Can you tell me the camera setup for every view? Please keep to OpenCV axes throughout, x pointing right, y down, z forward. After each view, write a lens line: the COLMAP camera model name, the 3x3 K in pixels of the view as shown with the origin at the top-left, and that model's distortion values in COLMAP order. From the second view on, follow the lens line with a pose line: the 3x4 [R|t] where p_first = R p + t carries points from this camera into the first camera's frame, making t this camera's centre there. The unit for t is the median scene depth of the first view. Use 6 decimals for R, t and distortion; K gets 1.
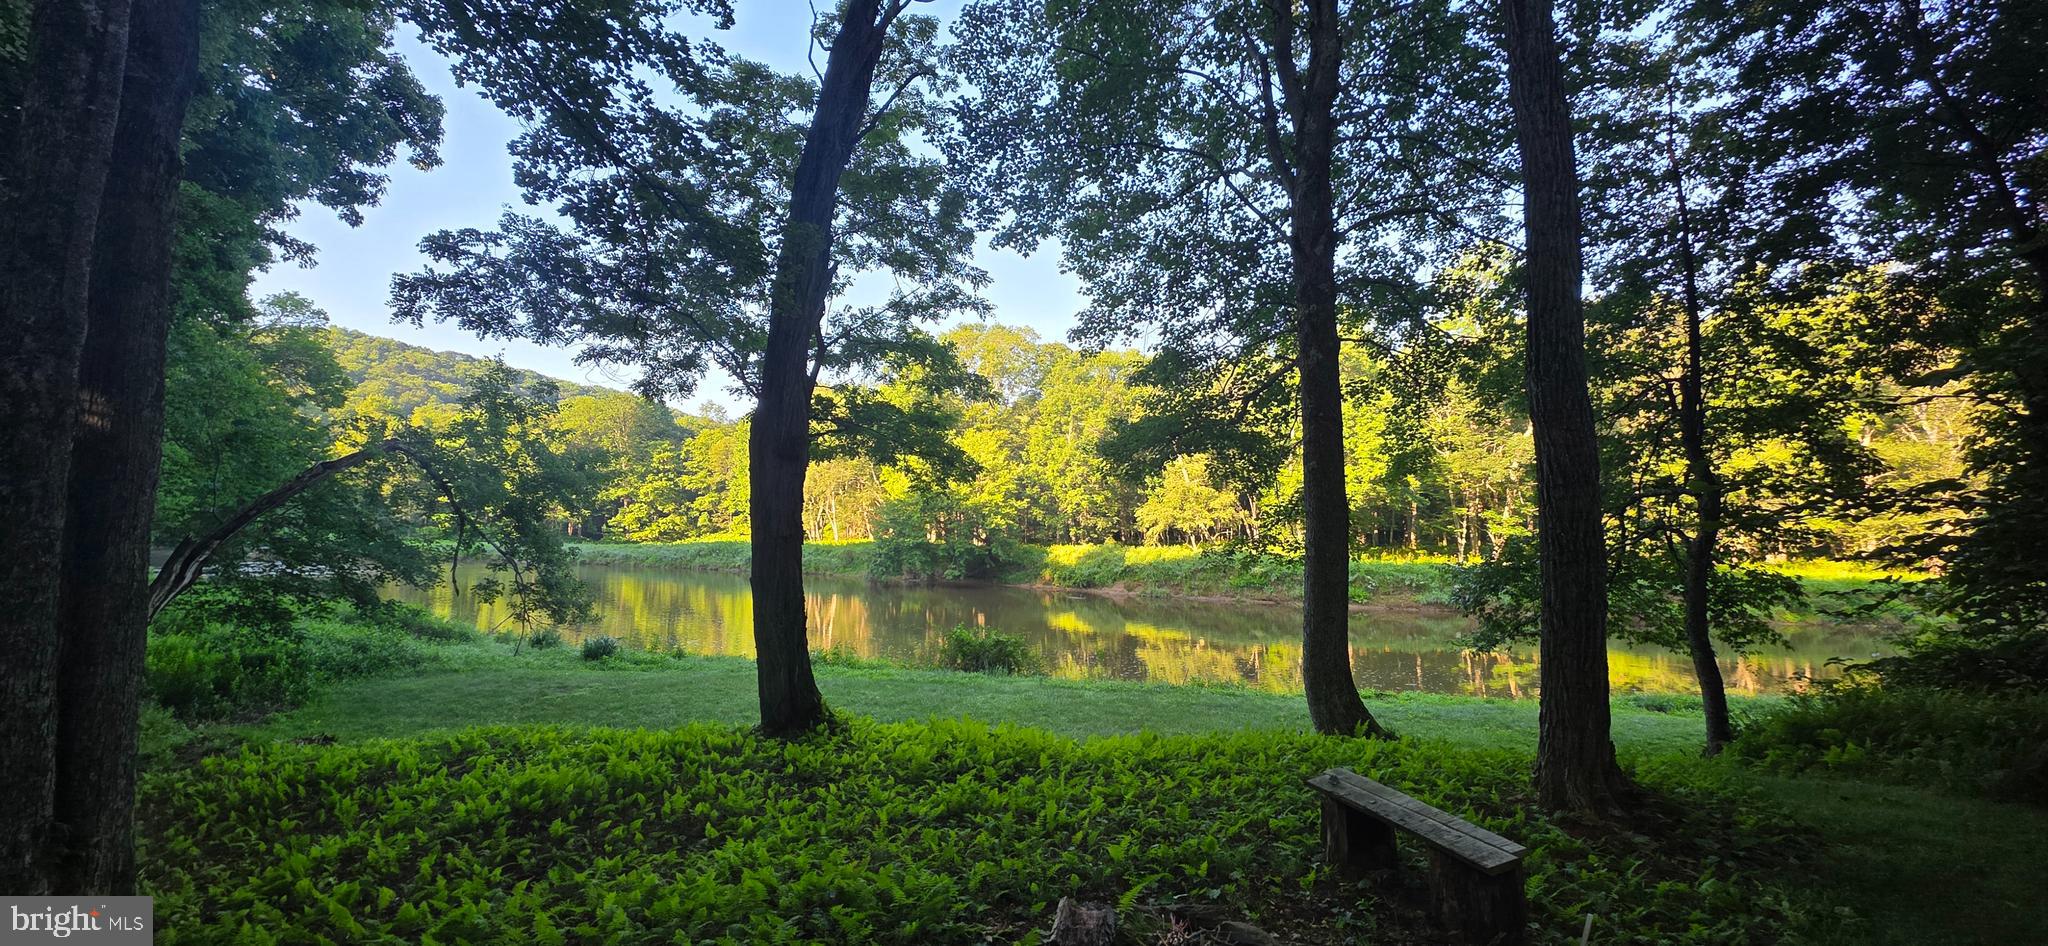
lens RADIAL K [[807.1, 0, 1024.0], [0, 807.1, 473.0], [0, 0, 1]] dist [0.009010, -0.000026]
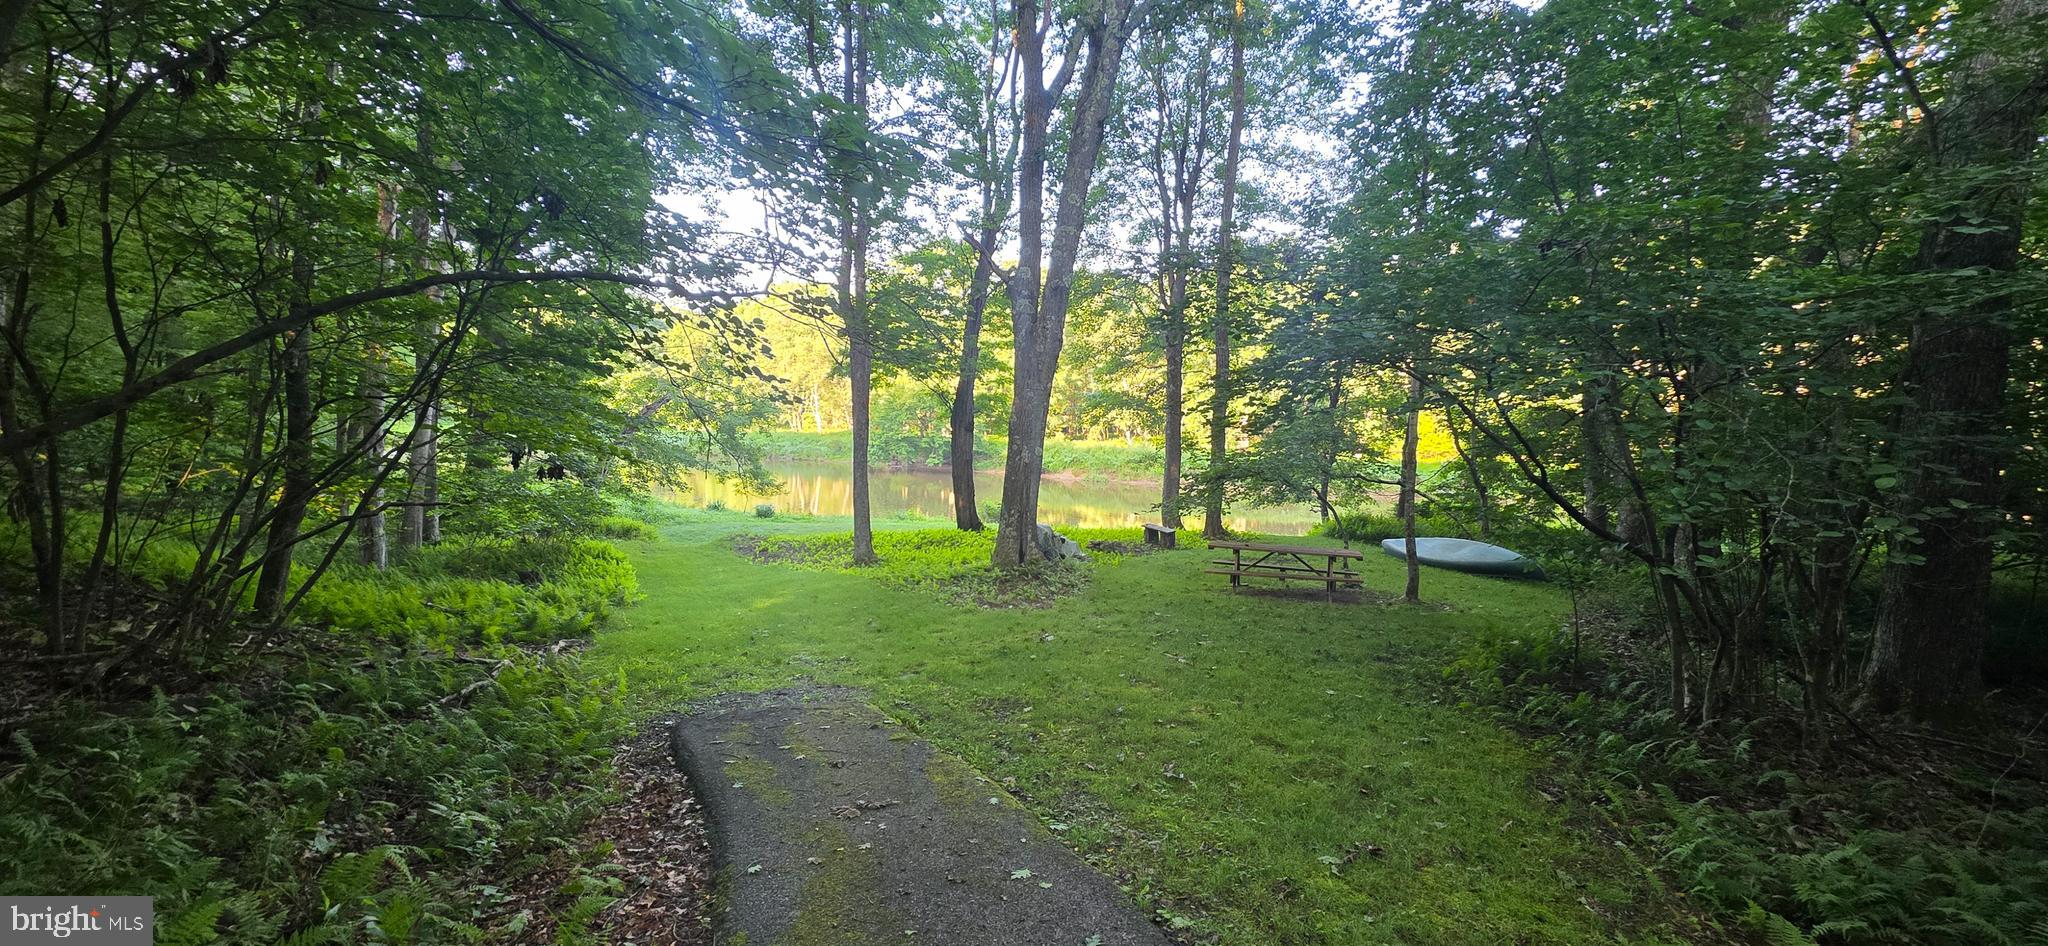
lens RADIAL K [[807.1, 0, 1024.0], [0, 807.1, 473.0], [0, 0, 1]] dist [0.009010, -0.000026]
pose [[0.997233, 0.005791, 0.074118, -0.045317], [-0.016310, 0.989715, 0.142121, -0.038375], [-0.072533, -0.142936, 0.987070, -0.244749]]
